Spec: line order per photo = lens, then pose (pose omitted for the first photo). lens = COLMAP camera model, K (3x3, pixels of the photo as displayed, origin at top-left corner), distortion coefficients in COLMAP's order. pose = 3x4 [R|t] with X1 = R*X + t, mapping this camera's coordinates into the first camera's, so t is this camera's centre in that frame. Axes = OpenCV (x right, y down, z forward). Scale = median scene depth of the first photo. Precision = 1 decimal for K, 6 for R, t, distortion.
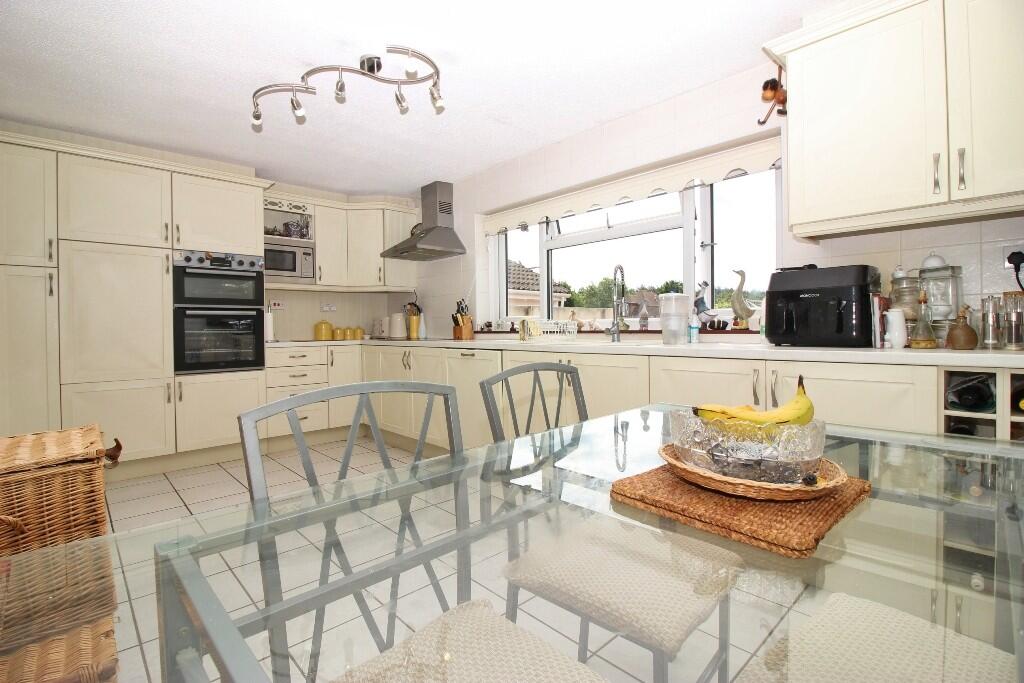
lens RADIAL K [[475.6, 0, 507.6], [0, 475.6, 337.5], [0, 0, 1]] dist [-0.000231, 0.000015]
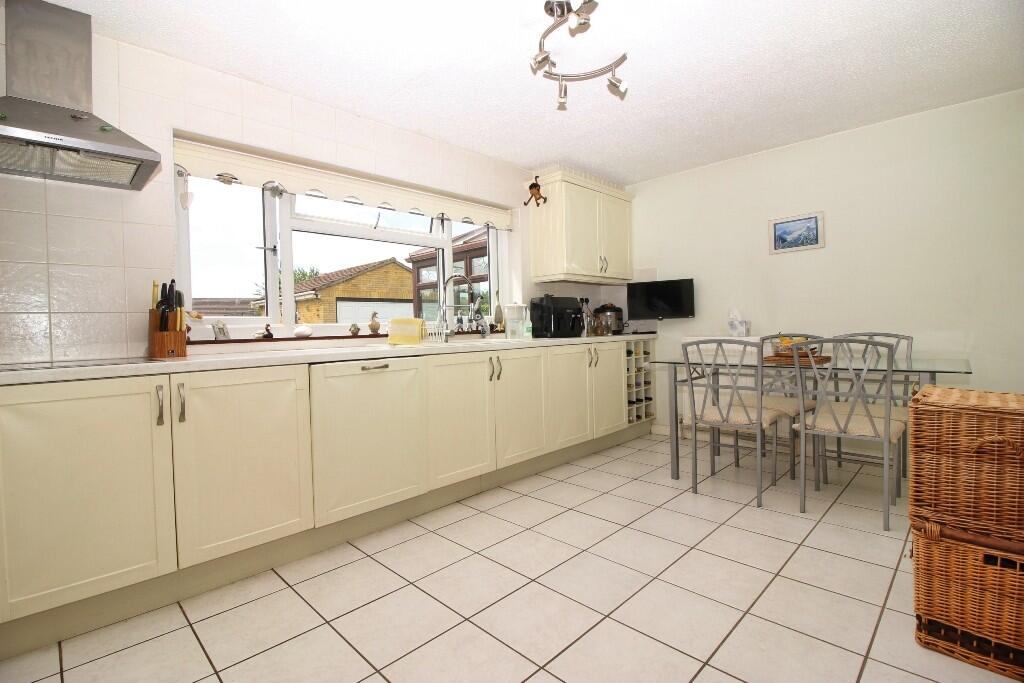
lens RADIAL K [[475.6, 0, 507.2], [0, 475.6, 337.8], [0, 0, 1]] dist [-0.000231, 0.000015]
pose [[-0.036381, -0.011956, 0.999266, -0.771405], [0.046984, 0.998802, 0.013661, -0.008752], [-0.998233, 0.047446, -0.035775, 0.789262]]
